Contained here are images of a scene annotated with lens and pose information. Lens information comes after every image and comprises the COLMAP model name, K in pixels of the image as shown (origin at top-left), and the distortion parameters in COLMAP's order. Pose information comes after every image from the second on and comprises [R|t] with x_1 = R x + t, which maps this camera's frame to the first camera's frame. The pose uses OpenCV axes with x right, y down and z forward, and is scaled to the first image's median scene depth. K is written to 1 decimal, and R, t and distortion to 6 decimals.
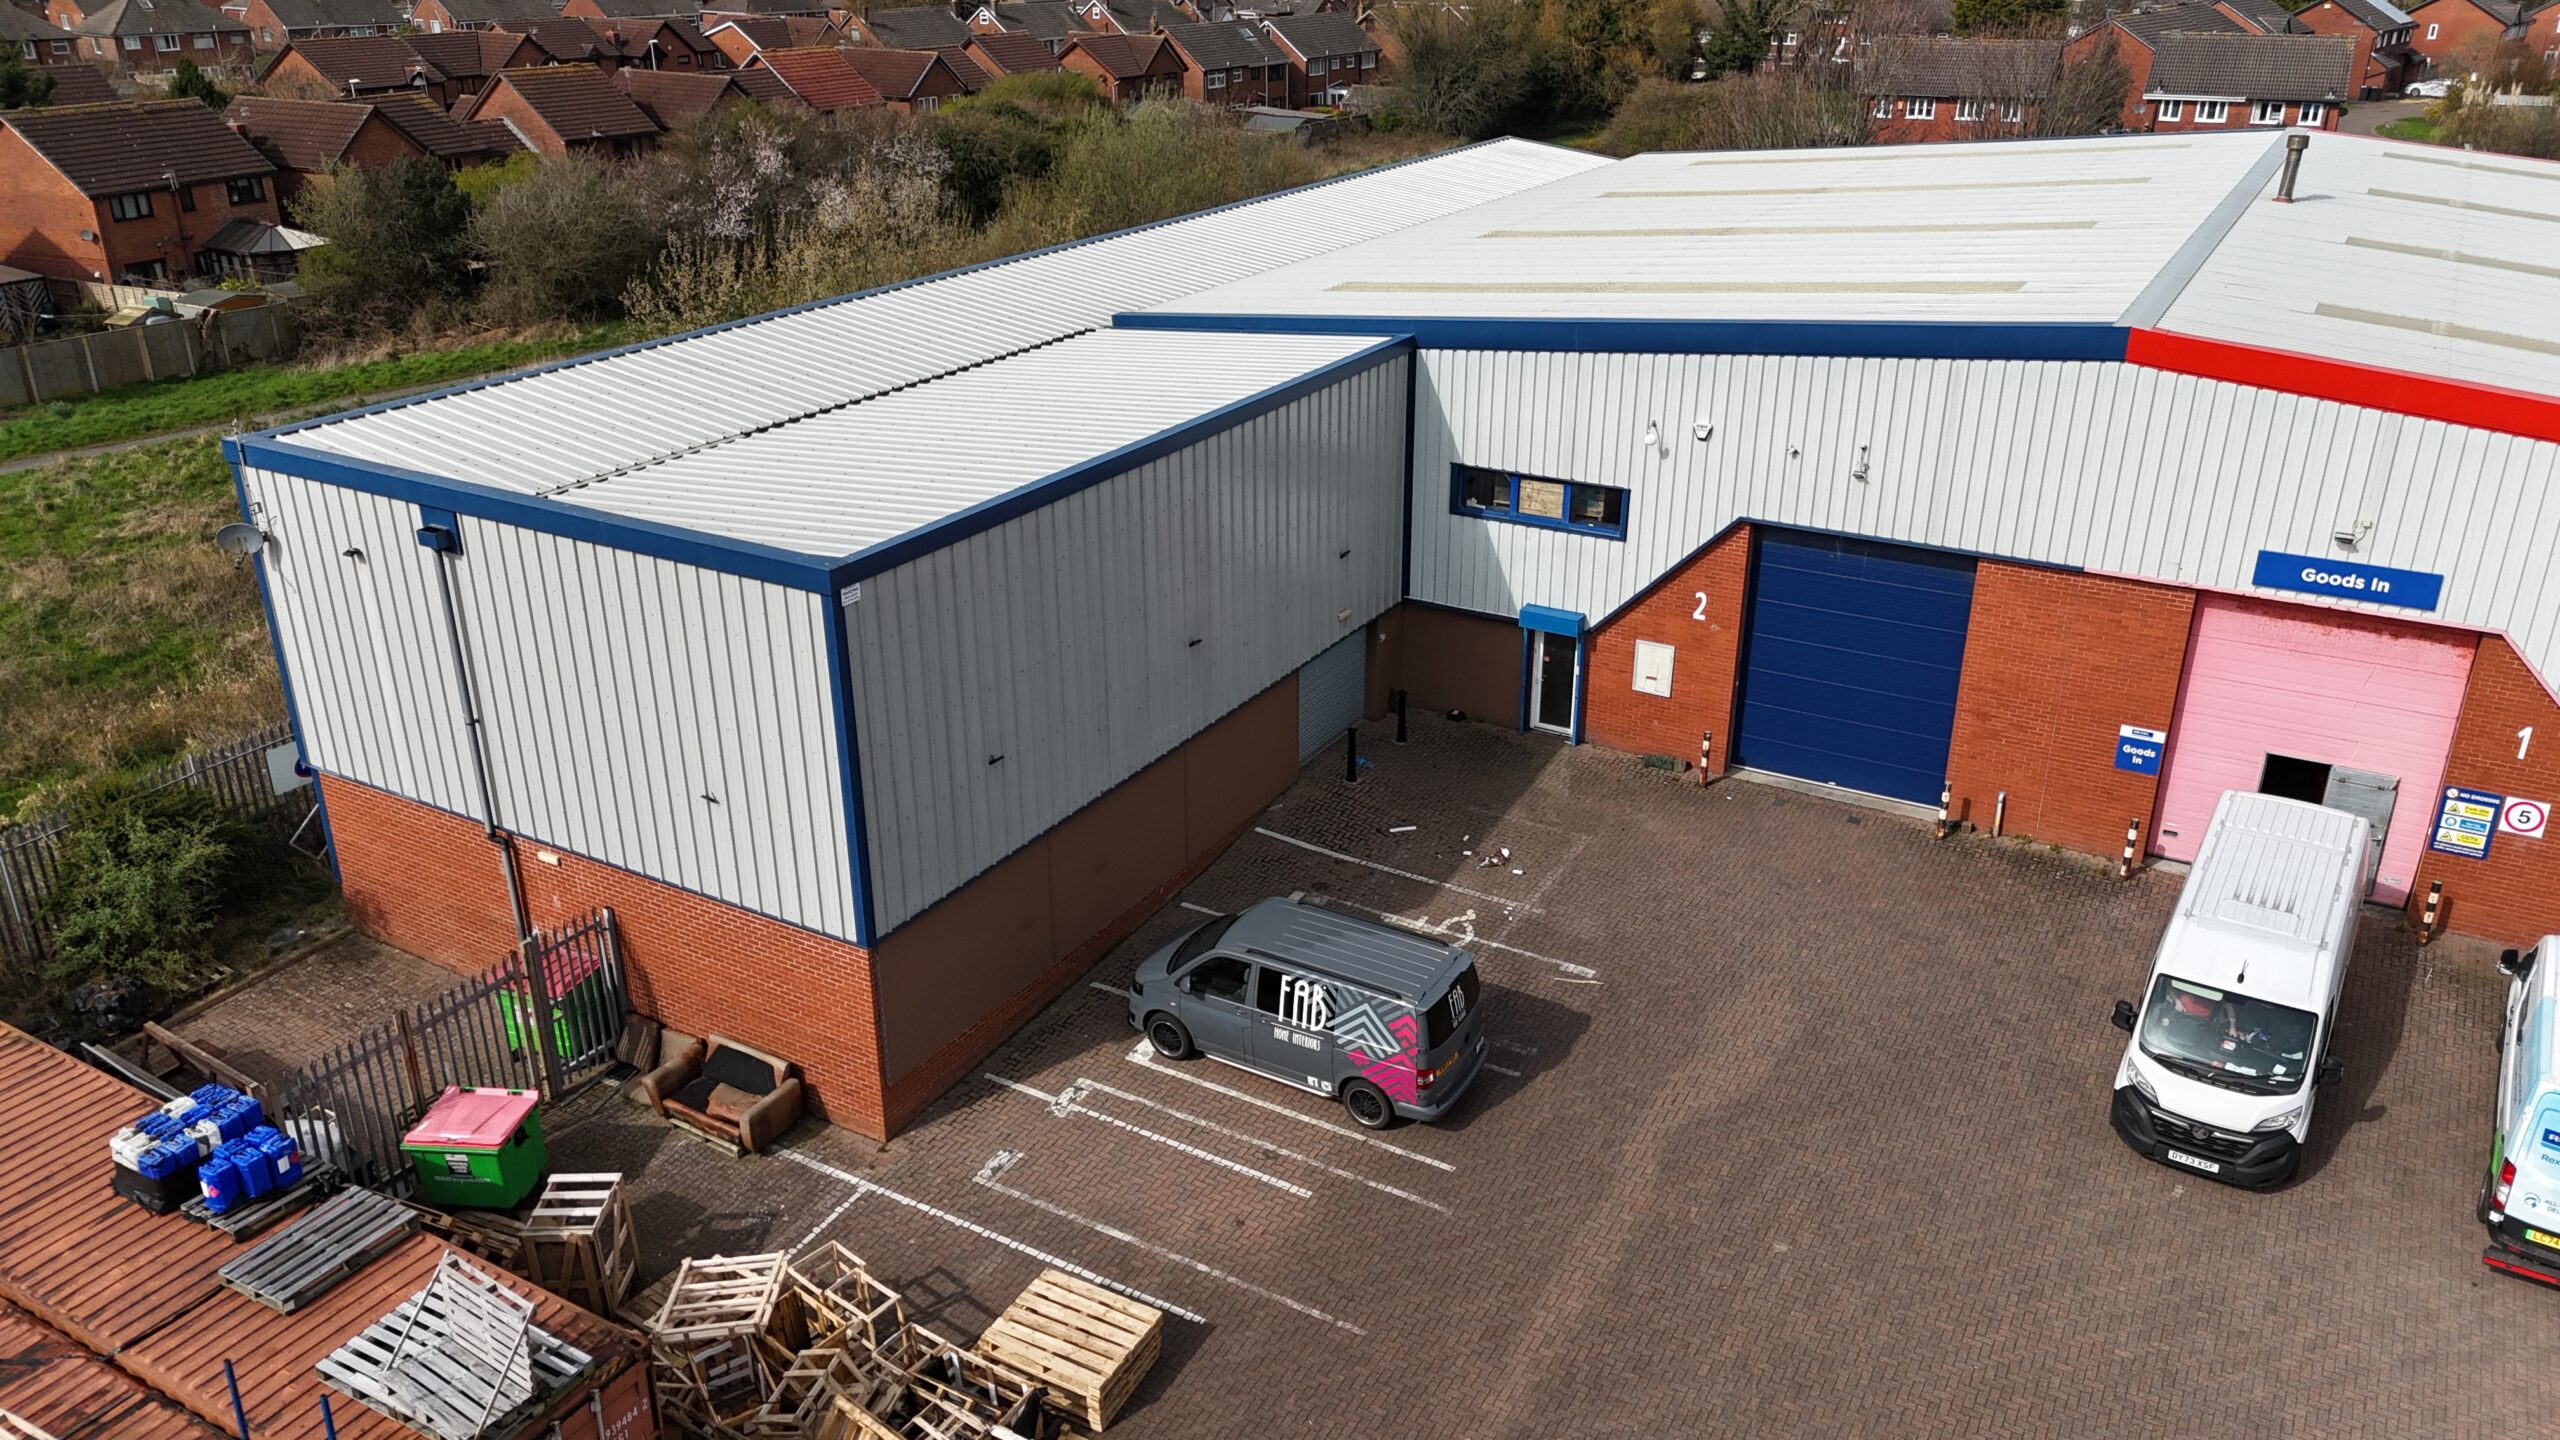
lens RADIAL K [[1897.8, 0, 1278.9], [0, 1897.8, 718.6], [0, 0, 1]] dist [0.048371, -0.026128]
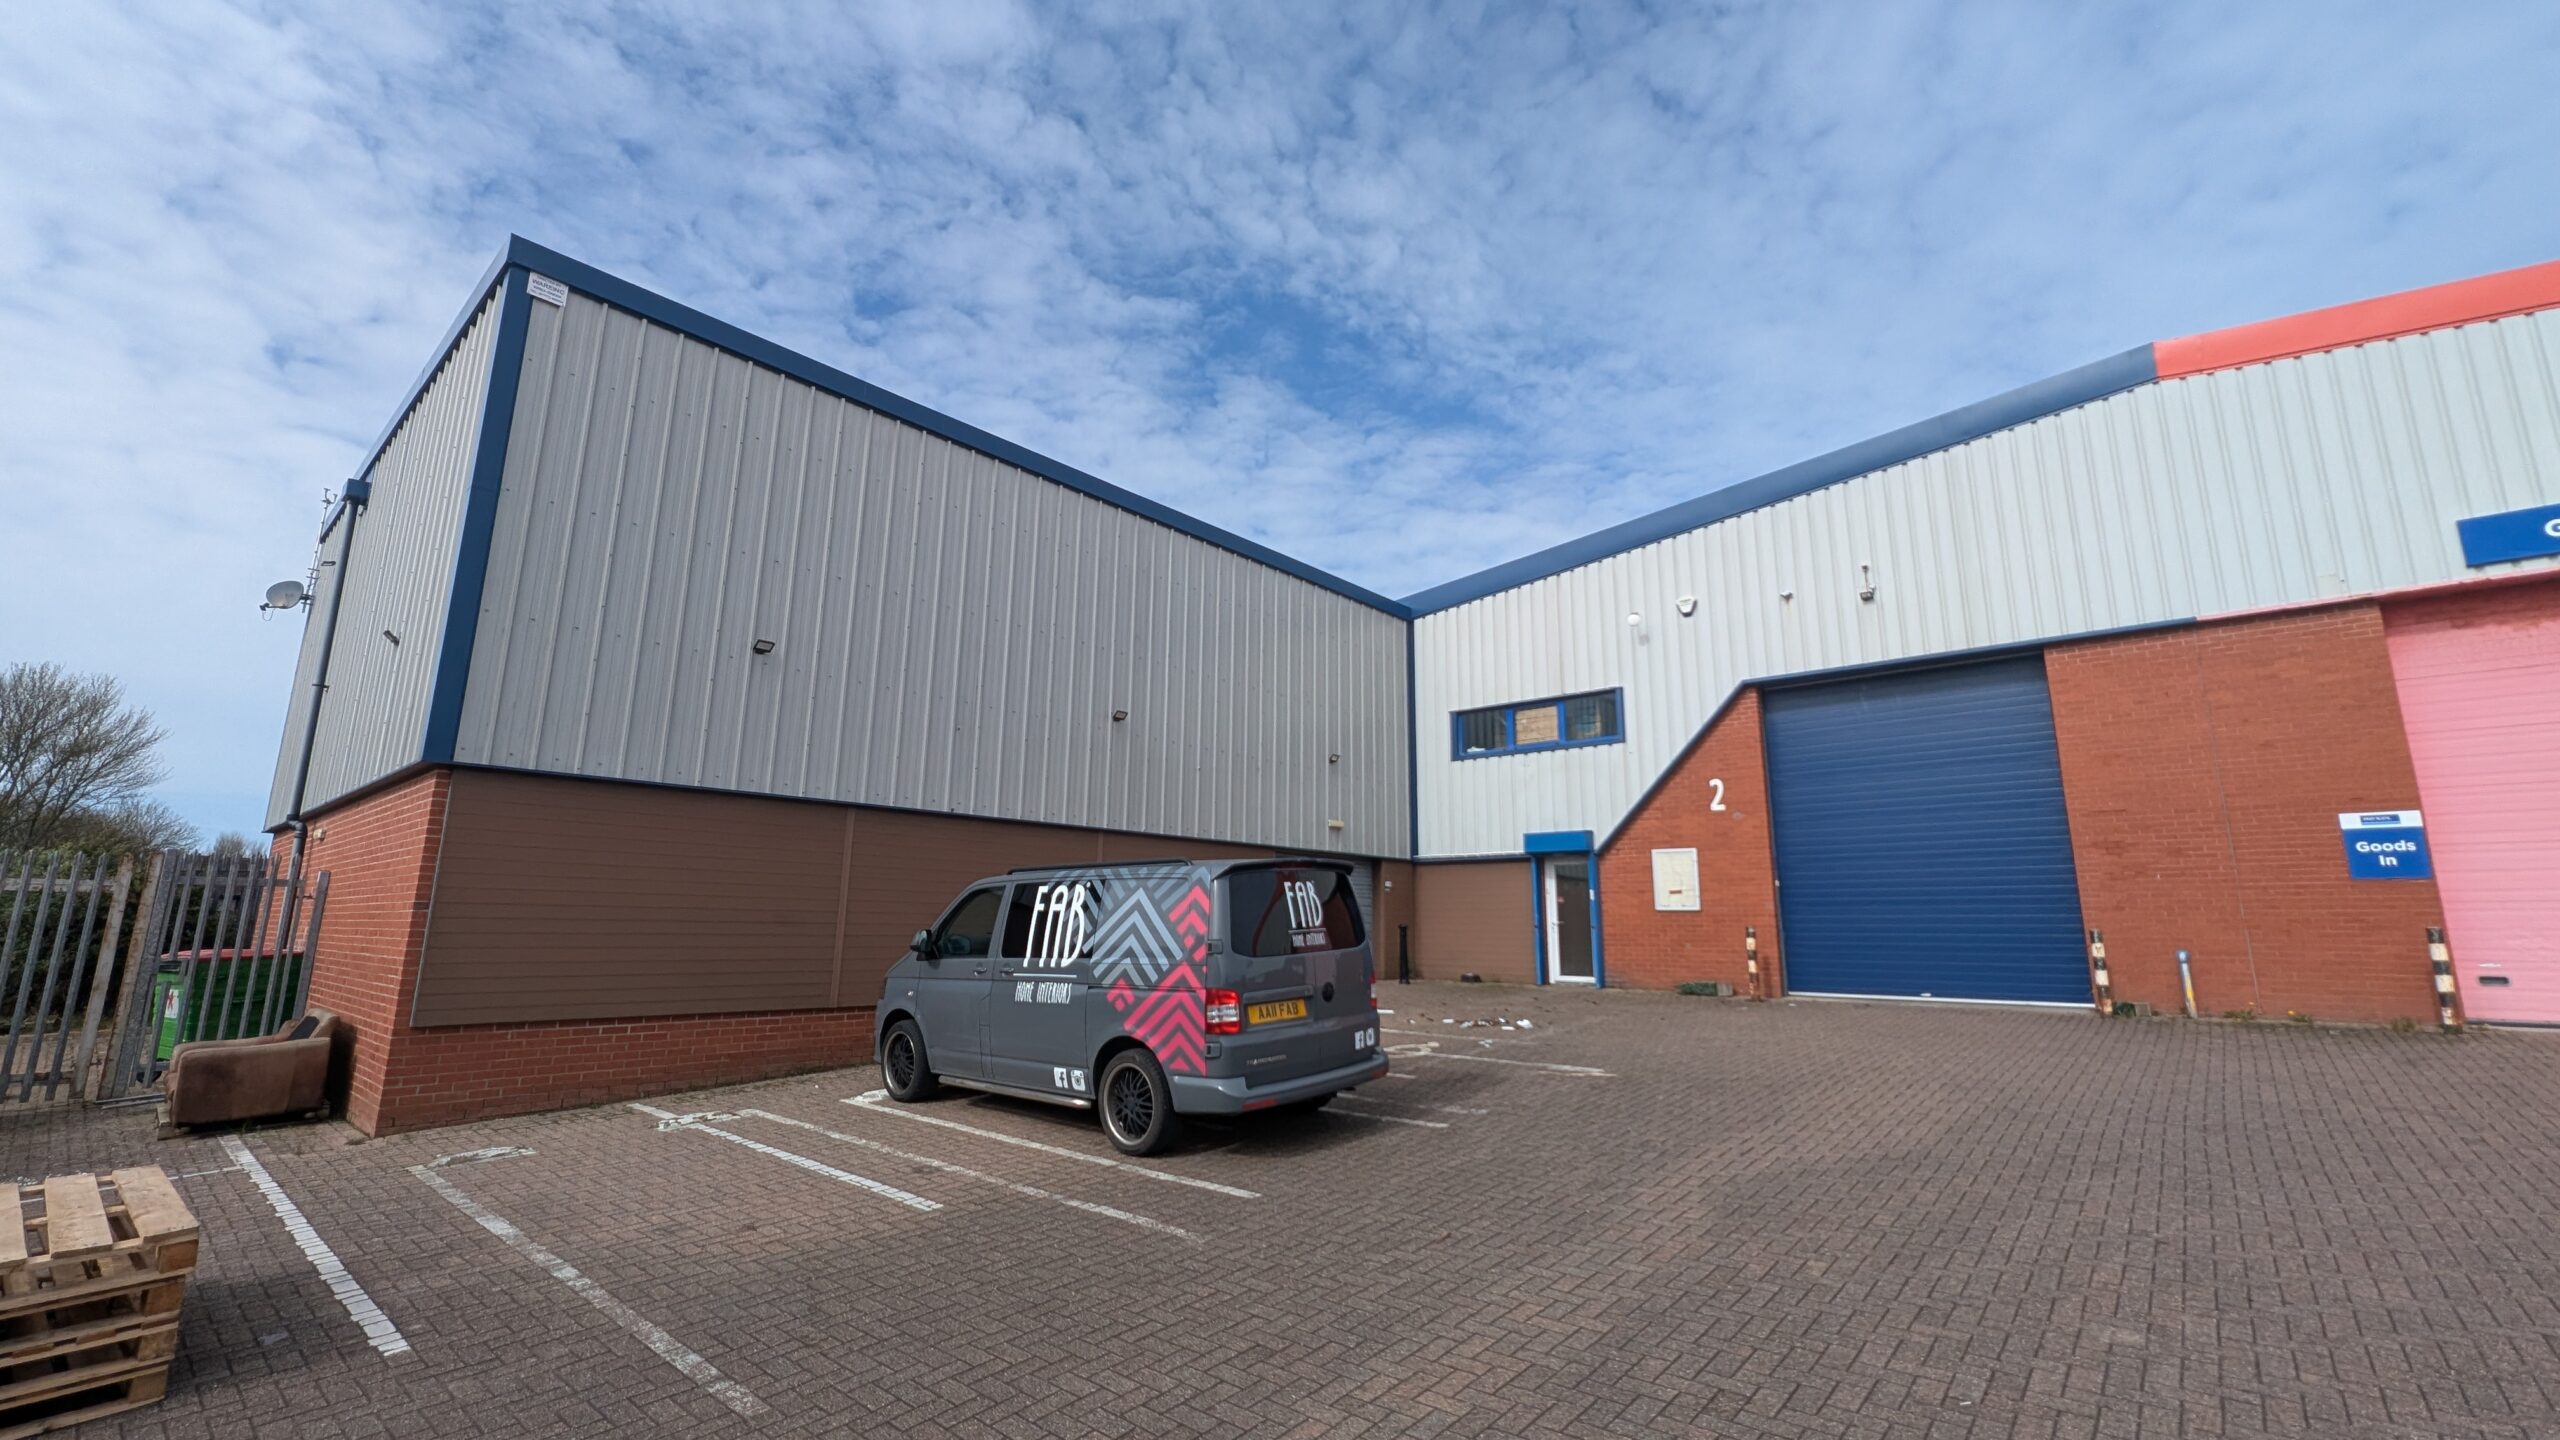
lens RADIAL K [[1049.1, 0, 1280.6], [0, 1049.1, 719.8], [0, 0, 1]] dist [-0.001521, 0.001178]
pose [[0.981834, -0.029255, -0.187472, 0.116825], [-0.083606, 0.820250, -0.565862, 0.223036], [0.170328, 0.571256, 0.802904, 0.566964]]
